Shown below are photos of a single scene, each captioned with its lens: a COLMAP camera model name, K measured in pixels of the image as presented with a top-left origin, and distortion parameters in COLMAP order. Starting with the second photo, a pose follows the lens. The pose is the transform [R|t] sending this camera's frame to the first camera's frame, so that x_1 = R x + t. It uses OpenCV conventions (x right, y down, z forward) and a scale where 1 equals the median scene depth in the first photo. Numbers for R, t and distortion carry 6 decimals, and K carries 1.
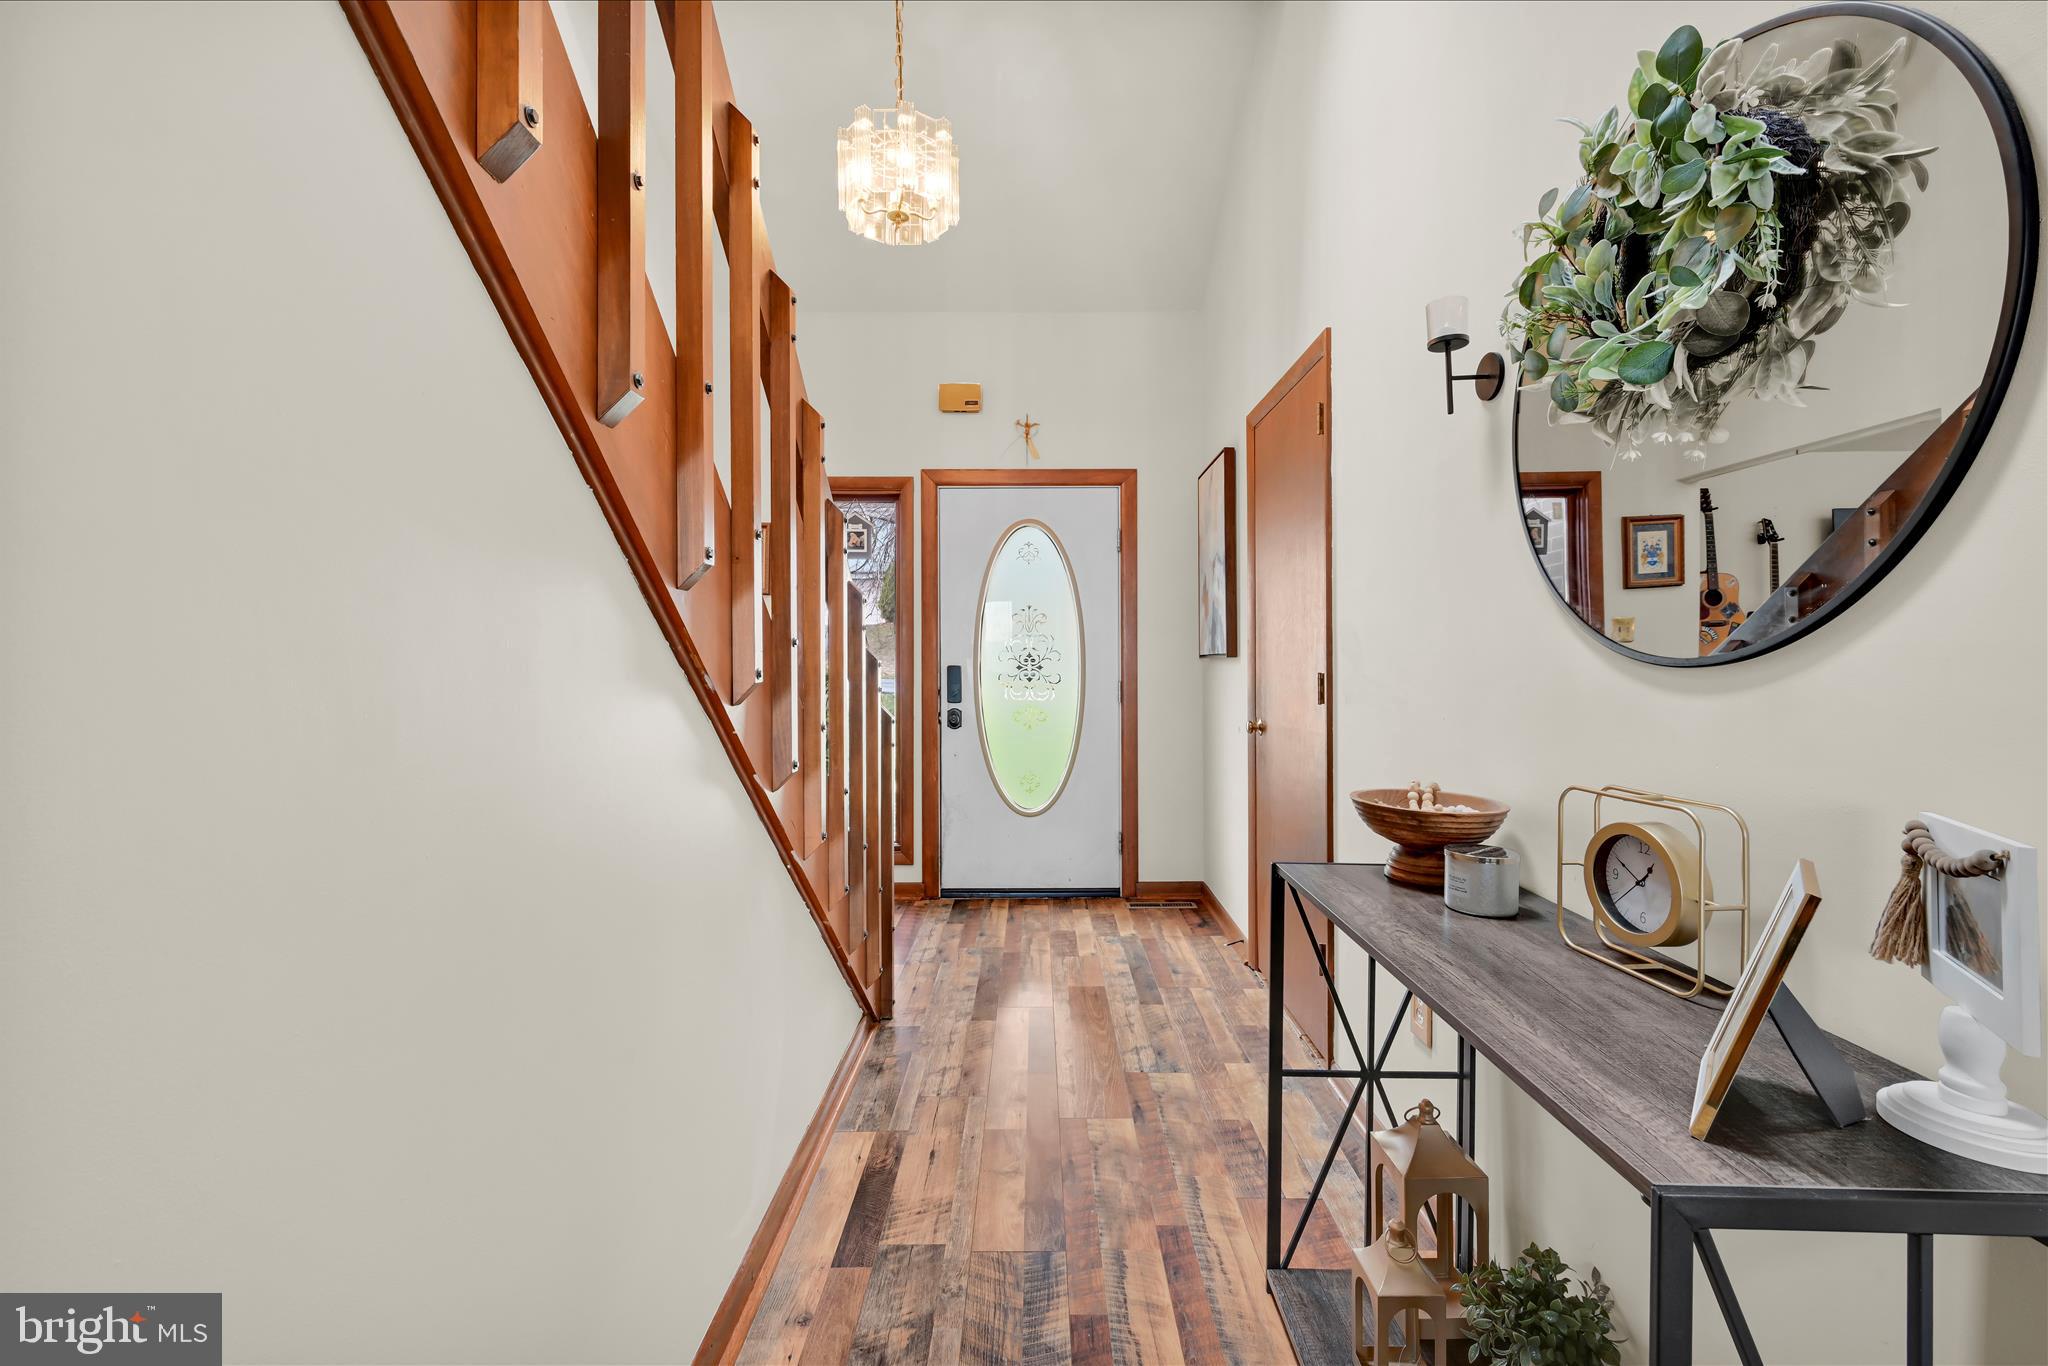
lens RADIAL K [[827.8, 0, 1032.9], [0, 827.8, 665.5], [0, 0, 1]] dist [0.003109, -0.000113]
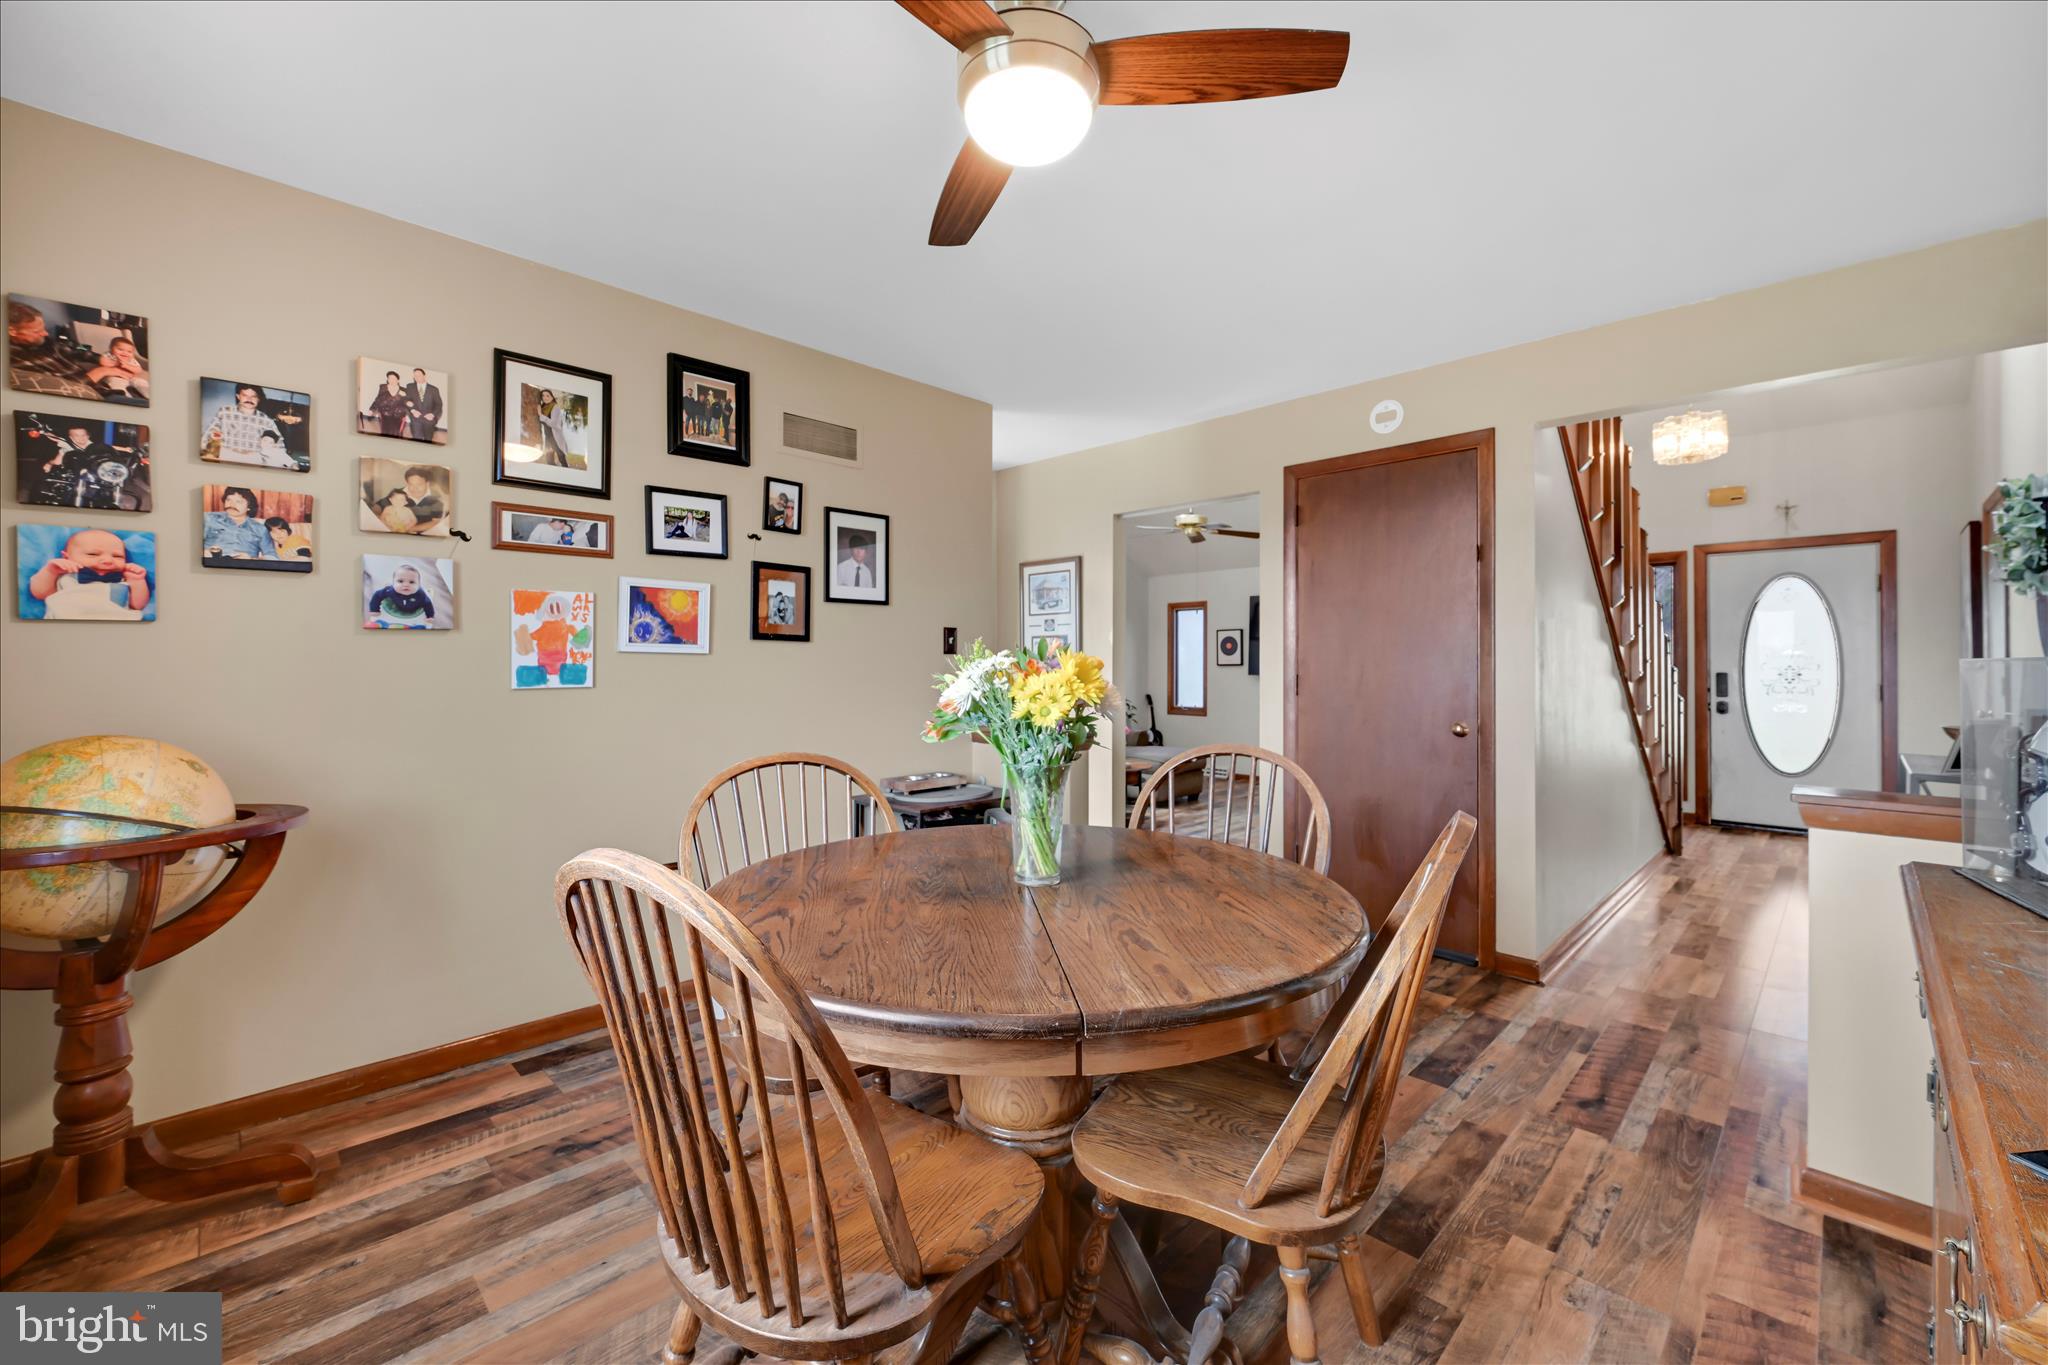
lens RADIAL K [[827.8, 0, 1024.8], [0, 827.8, 659.8], [0, 0, 1]] dist [0.003109, -0.000113]
pose [[0.705805, -0.002654, -0.708401, 0.080984], [-0.010588, 0.999842, -0.014296, 0.011569], [0.708327, 0.017590, 0.705666, -0.983834]]
